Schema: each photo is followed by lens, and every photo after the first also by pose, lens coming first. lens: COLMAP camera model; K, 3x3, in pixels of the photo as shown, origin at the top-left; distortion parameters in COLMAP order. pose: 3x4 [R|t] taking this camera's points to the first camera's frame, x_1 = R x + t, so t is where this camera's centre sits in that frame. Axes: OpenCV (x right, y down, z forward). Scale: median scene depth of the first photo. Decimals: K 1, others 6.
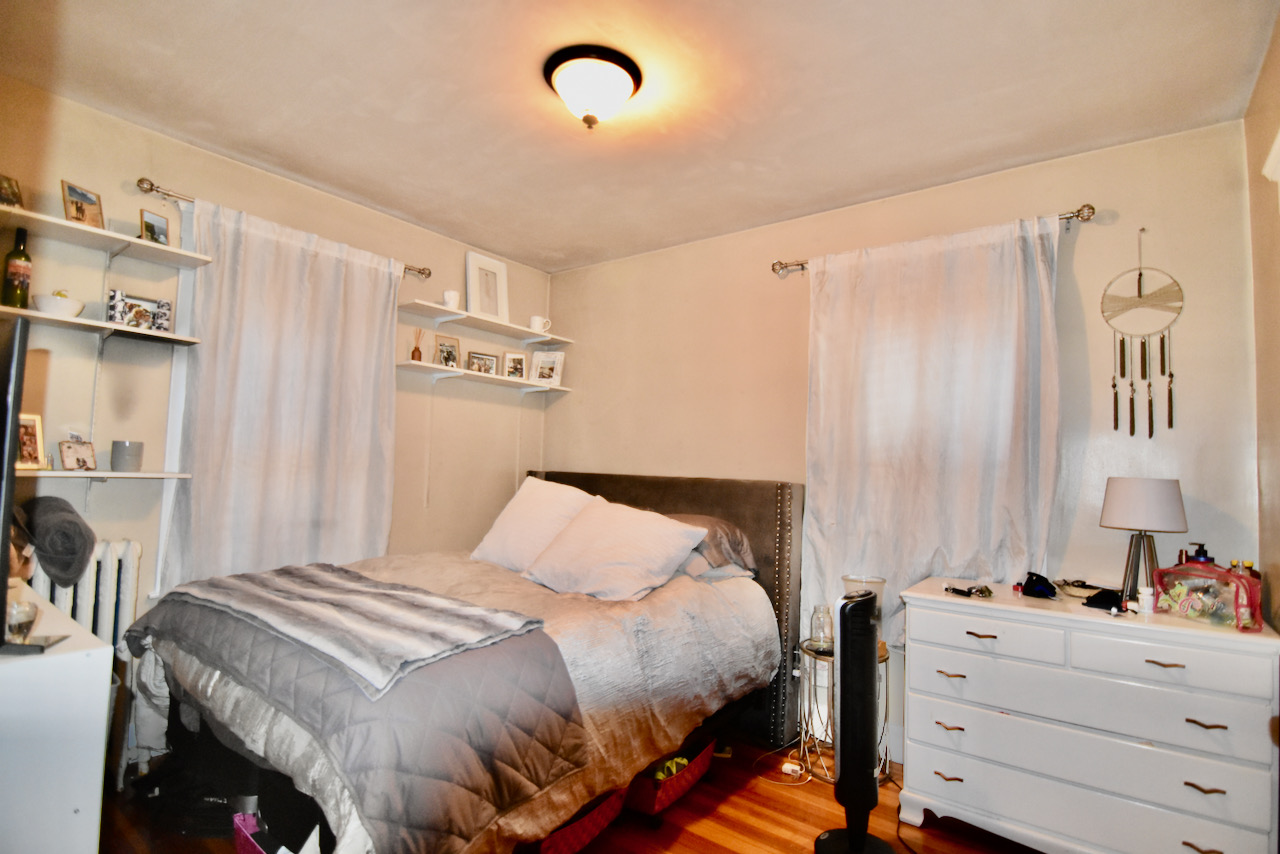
lens RADIAL K [[635.0, 0, 636.6], [0, 635.0, 435.6], [0, 0, 1]] dist [-0.005692, -0.010210]
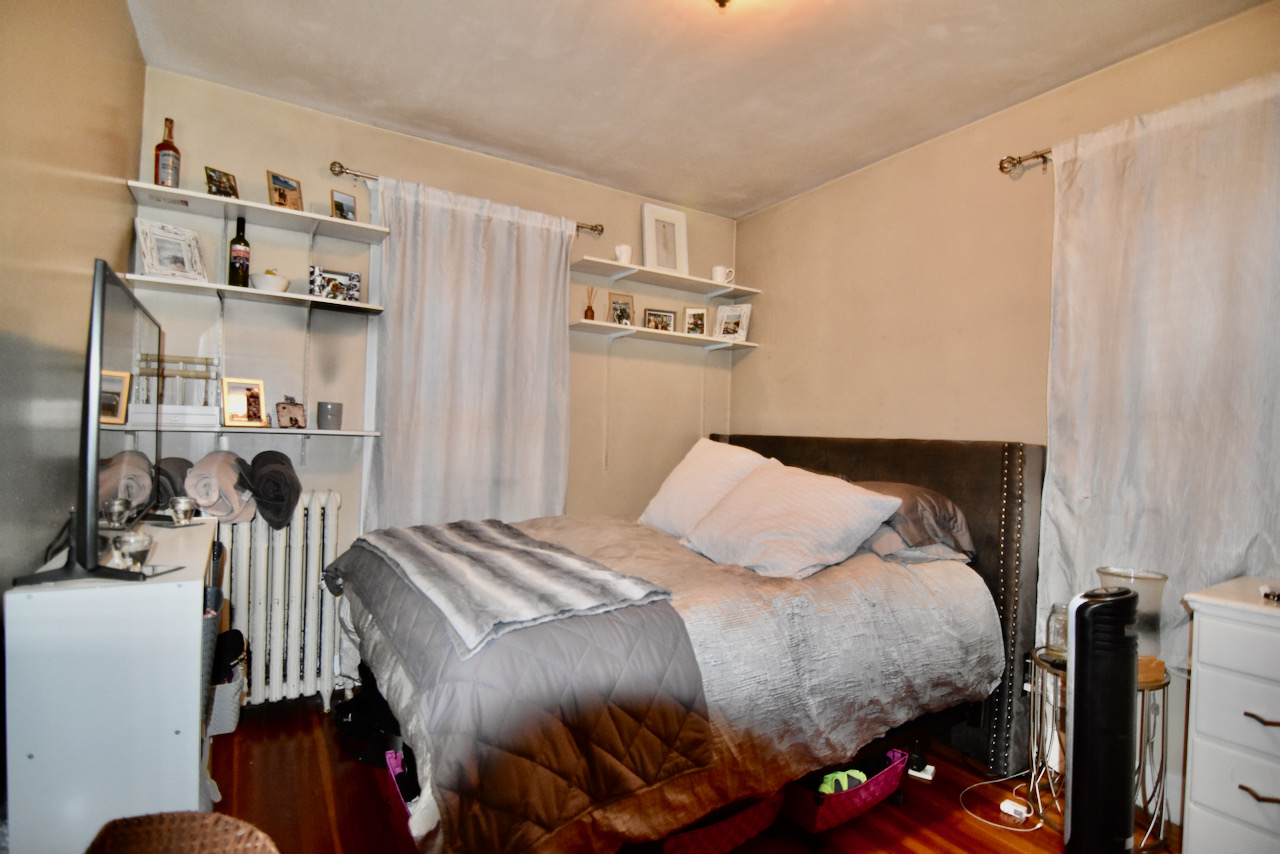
lens RADIAL K [[635.0, 0, 636.6], [0, 635.0, 435.6], [0, 0, 1]] dist [-0.005692, -0.010210]
pose [[0.933285, -0.003674, -0.359118, 0.092793], [0.017623, 0.999212, 0.035578, 0.034090], [0.358705, -0.039533, 0.932614, 0.134680]]
